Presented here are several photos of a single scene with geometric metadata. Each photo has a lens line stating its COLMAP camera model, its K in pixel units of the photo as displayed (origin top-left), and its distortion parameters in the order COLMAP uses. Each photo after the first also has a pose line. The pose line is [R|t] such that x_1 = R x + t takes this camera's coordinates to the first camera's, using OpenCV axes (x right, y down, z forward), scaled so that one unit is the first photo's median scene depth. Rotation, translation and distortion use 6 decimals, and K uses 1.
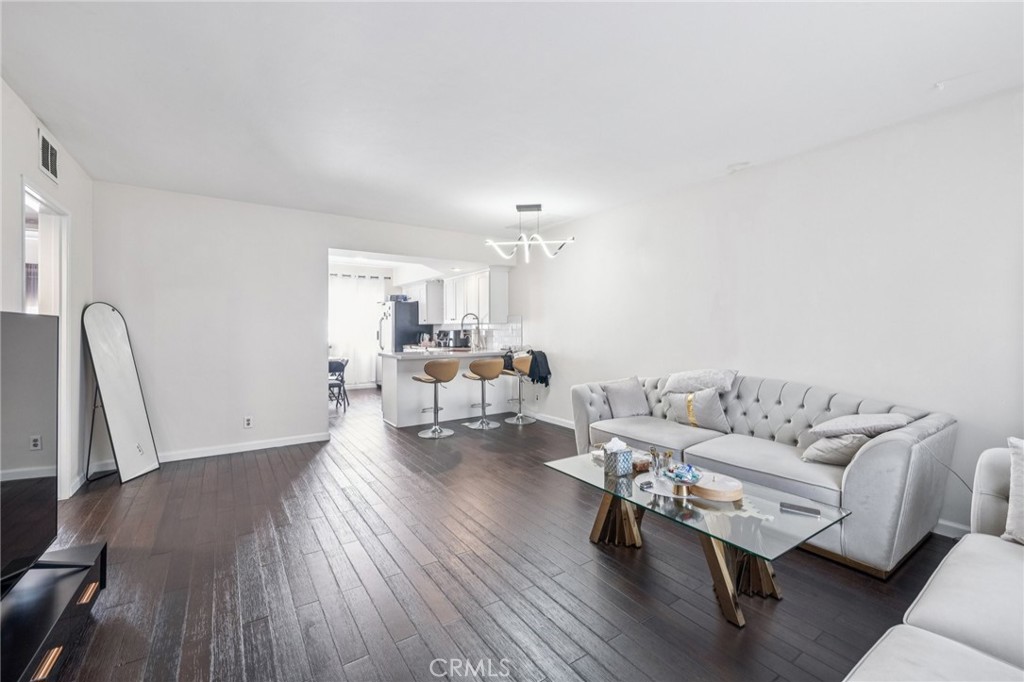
lens RADIAL K [[423.4, 0, 511.5], [0, 423.4, 335.5], [0, 0, 1]] dist [-0.000133, 0.000251]
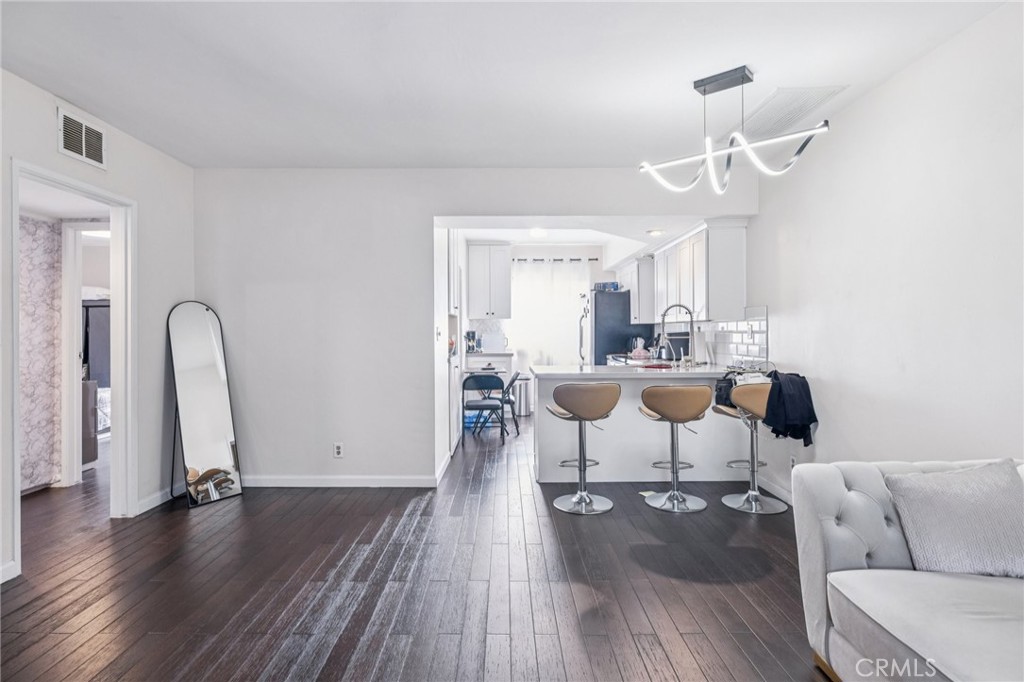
lens RADIAL K [[531.2, 0, 504.4], [0, 531.2, 334.3], [0, 0, 1]] dist [0.018783, 0.000912]
pose [[0.823870, 0.002546, -0.566773, 0.146952], [-0.008207, 0.999939, -0.007439, -0.002949], [0.566719, 0.010780, 0.823841, 0.281740]]
